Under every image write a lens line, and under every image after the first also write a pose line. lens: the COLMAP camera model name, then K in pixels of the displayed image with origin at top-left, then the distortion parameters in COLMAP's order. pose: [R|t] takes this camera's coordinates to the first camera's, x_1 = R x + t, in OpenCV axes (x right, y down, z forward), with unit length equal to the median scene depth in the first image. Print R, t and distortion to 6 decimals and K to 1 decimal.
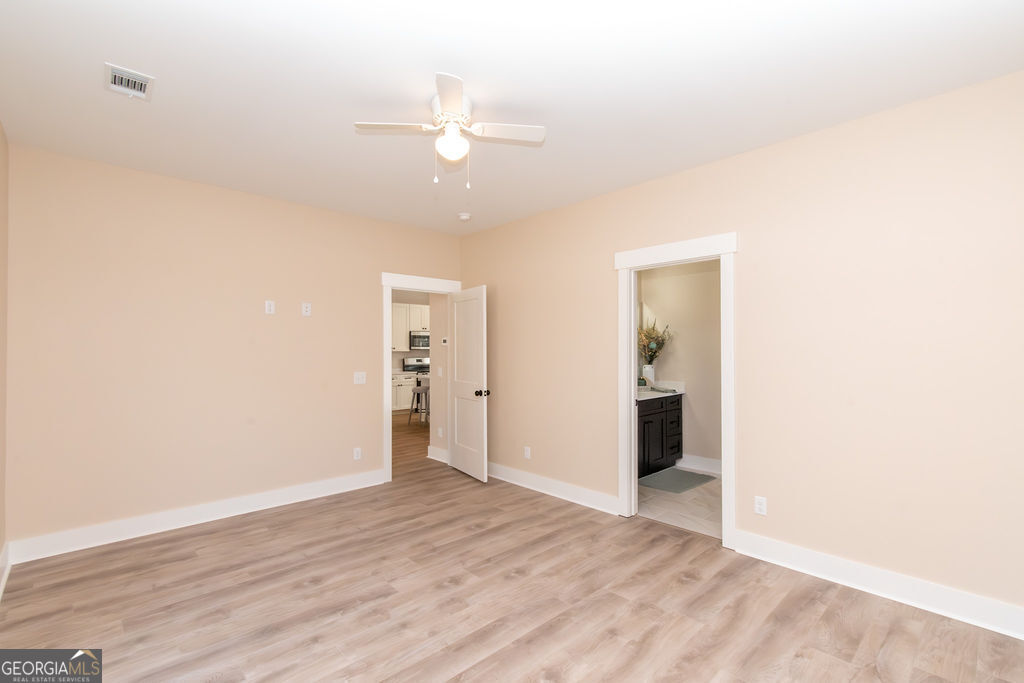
lens RADIAL K [[458.8, 0, 513.2], [0, 458.8, 345.1], [0, 0, 1]] dist [-0.004208, -0.000604]
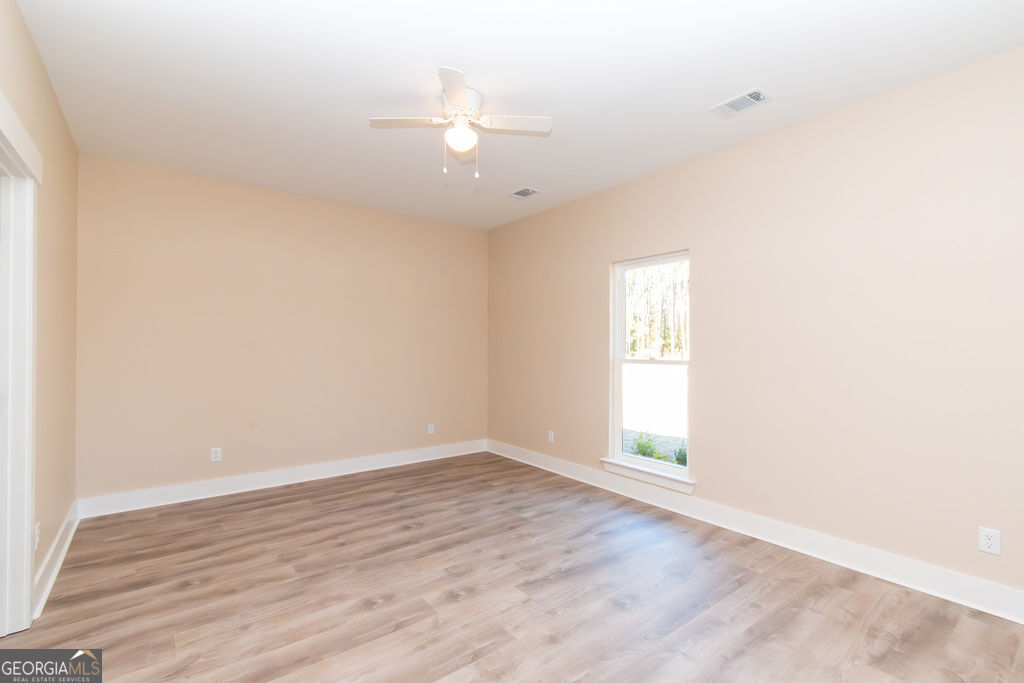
lens RADIAL K [[458.8, 0, 512.0], [0, 458.8, 340.7], [0, 0, 1]] dist [-0.004208, -0.000604]
pose [[-0.995073, -0.001157, 0.099142, -0.329069], [-0.003189, 0.999788, -0.020339, 0.060683], [-0.099097, -0.020555, -0.994865, 1.893676]]
